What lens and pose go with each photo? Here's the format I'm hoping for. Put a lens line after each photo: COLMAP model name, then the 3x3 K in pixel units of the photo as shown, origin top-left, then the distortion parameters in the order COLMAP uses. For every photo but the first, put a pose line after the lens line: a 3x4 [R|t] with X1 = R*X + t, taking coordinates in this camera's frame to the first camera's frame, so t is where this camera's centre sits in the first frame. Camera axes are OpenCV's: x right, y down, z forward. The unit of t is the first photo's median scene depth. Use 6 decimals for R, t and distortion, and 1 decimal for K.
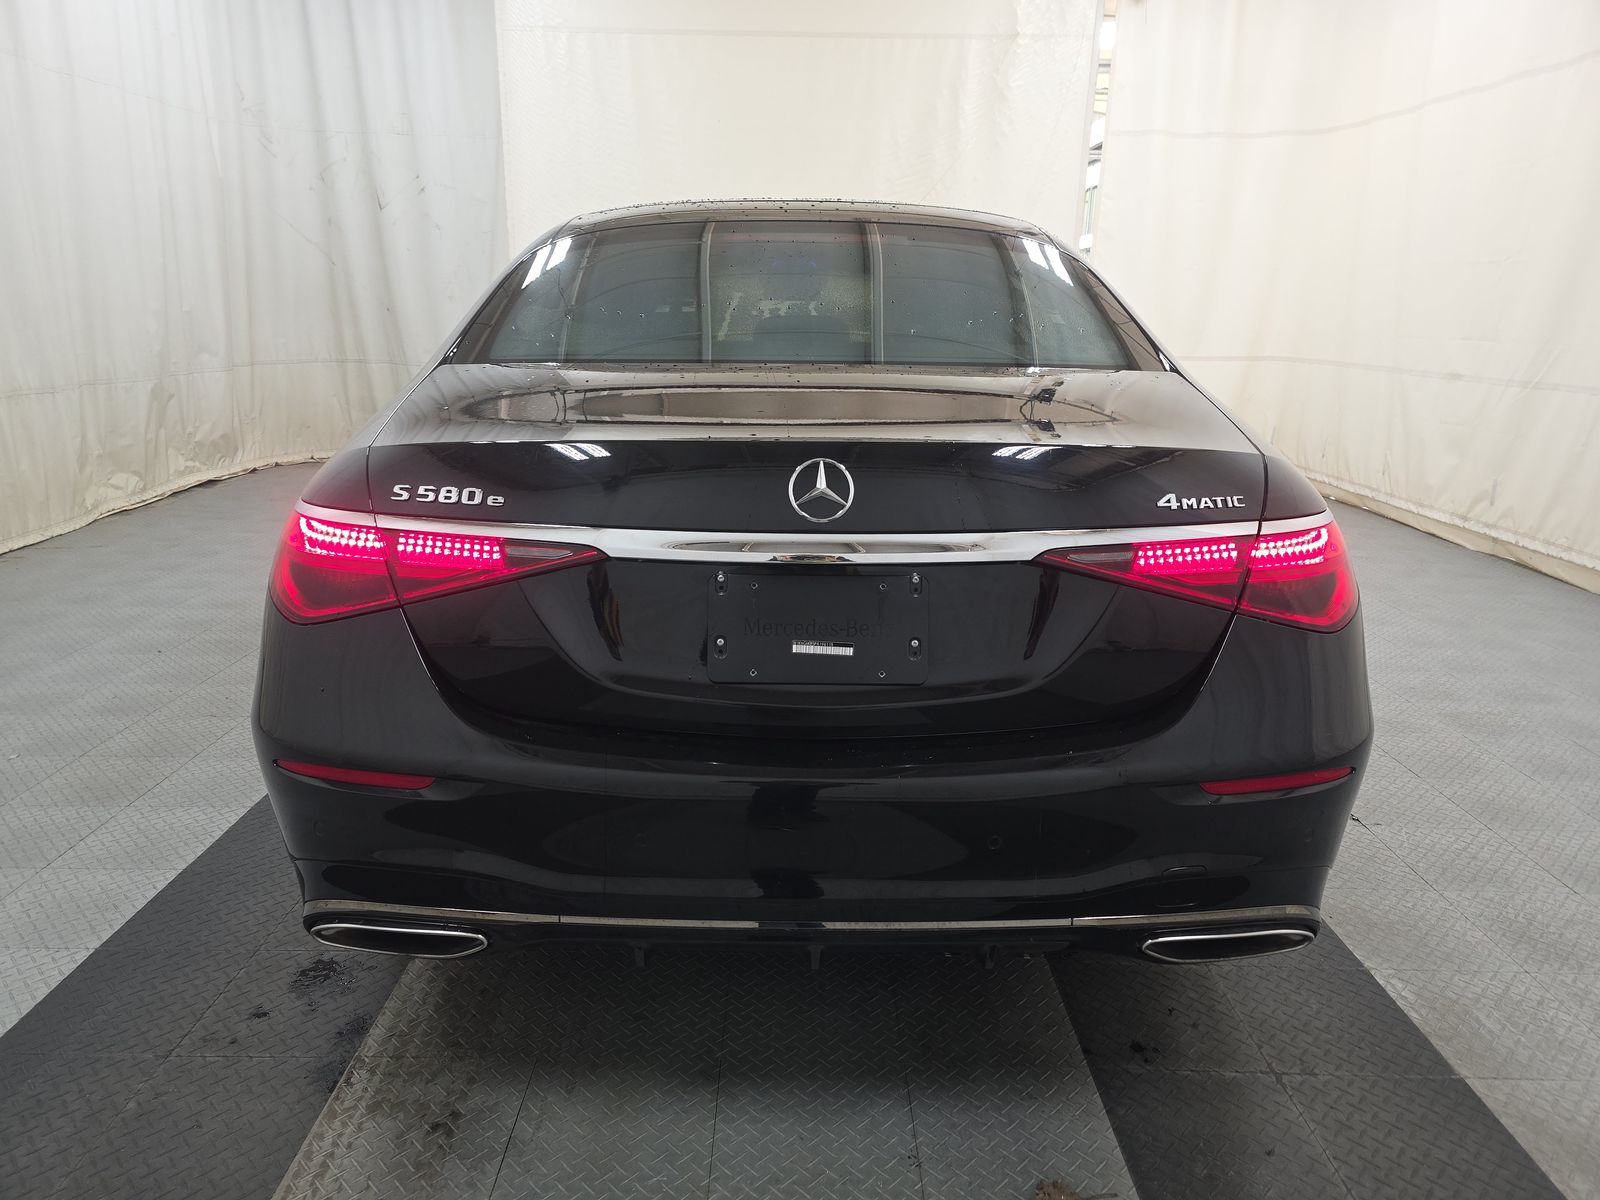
lens RADIAL K [[1074.7, 0, 764.6], [0, 1074.7, 604.2], [0, 0, 1]] dist [0.040980, -0.008180]
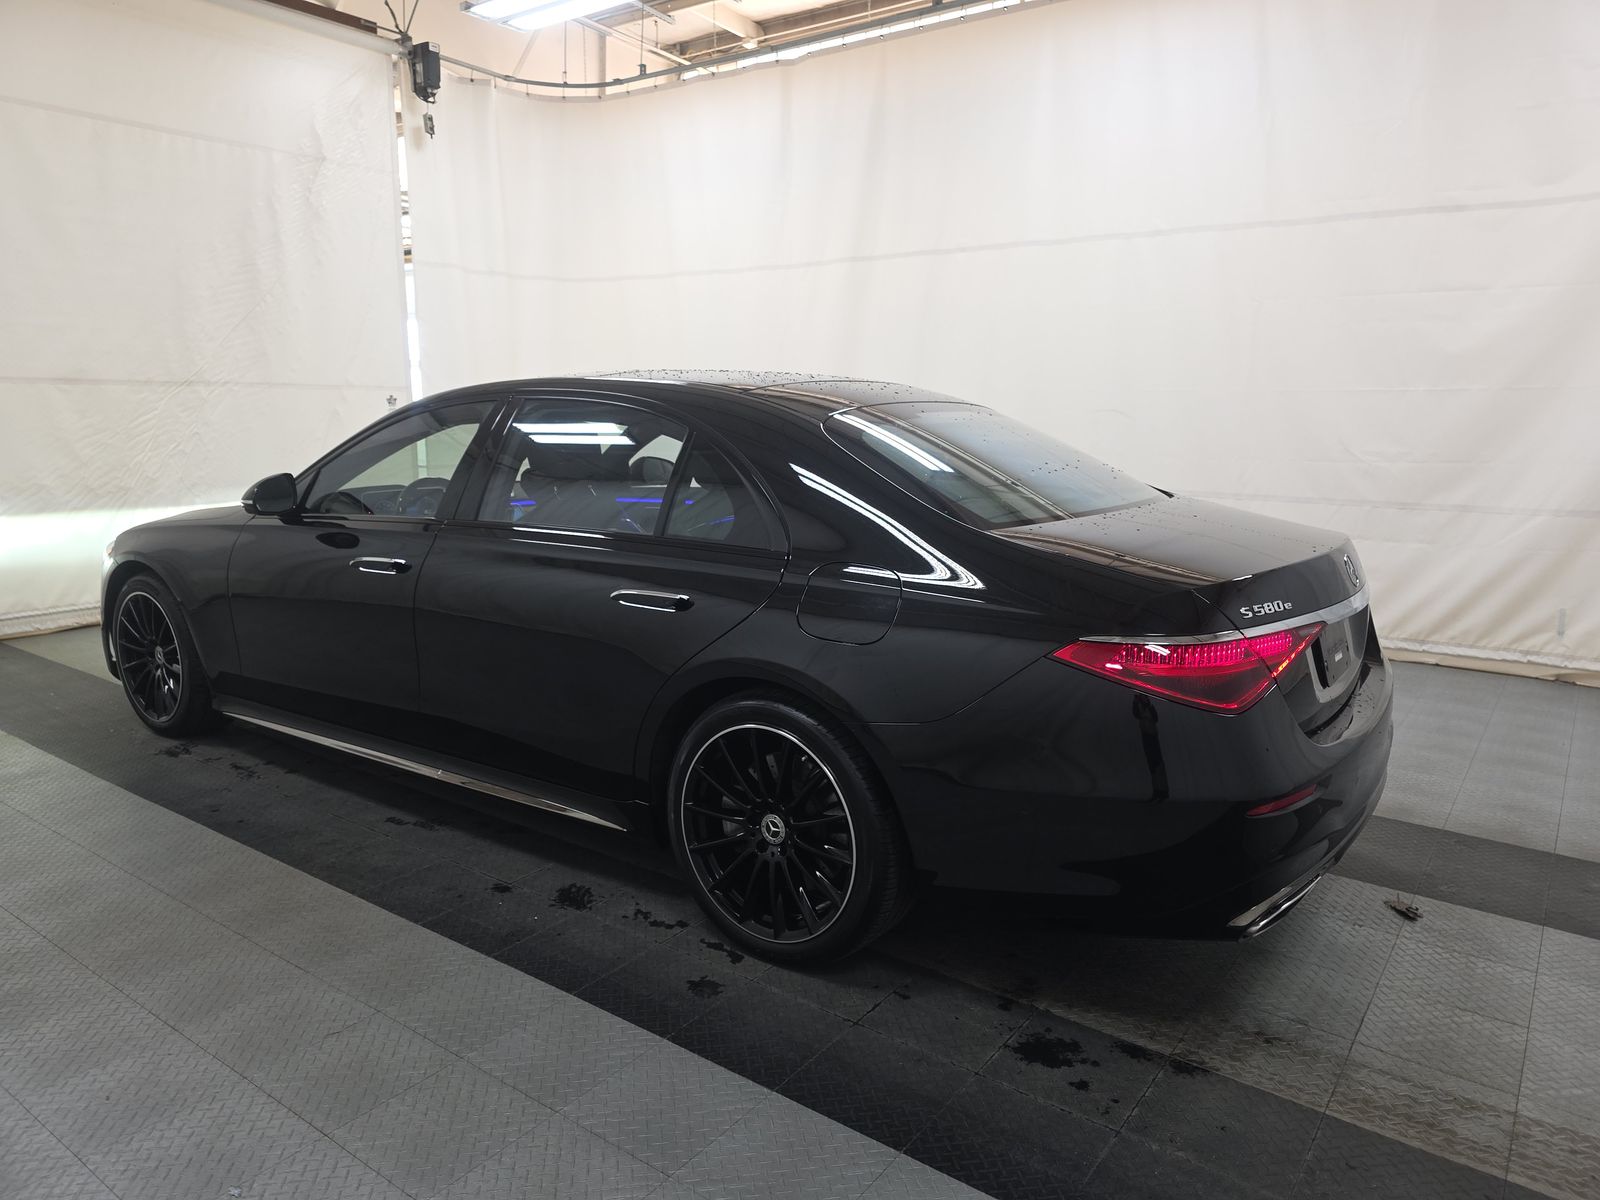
lens RADIAL K [[1074.7, 0, 809.0], [0, 1074.7, 594.5], [0, 0, 1]] dist [0.040980, -0.008180]
pose [[0.586958, -0.155823, 0.794481, -1.522641], [0.222200, 0.974627, 0.026995, -0.245036], [-0.778529, 0.160688, 0.606689, 0.440824]]
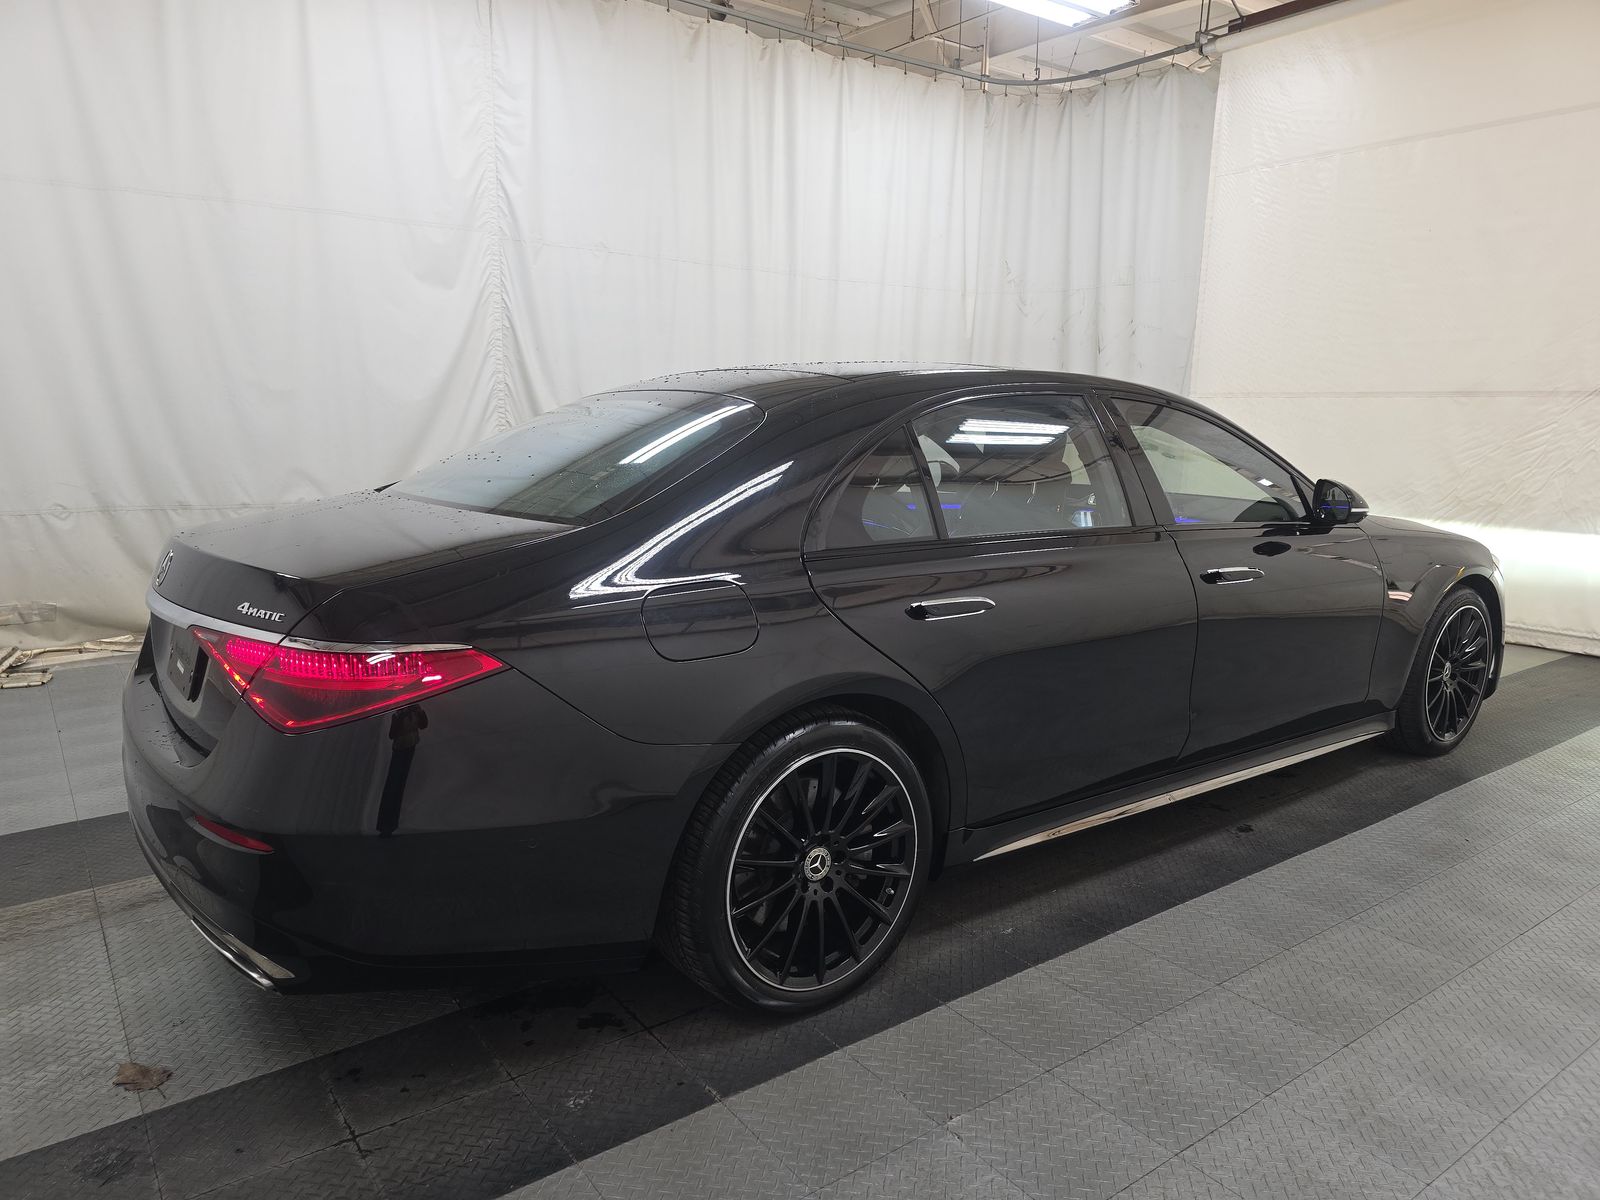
lens RADIAL K [[1074.7, 0, 794.0], [0, 1074.7, 605.7], [0, 0, 1]] dist [0.040980, -0.008180]
pose [[0.601840, 0.135462, -0.787044, 1.488926], [-0.217395, 0.976082, 0.001760, -0.199071], [0.768458, 0.170040, 0.616894, 0.535193]]
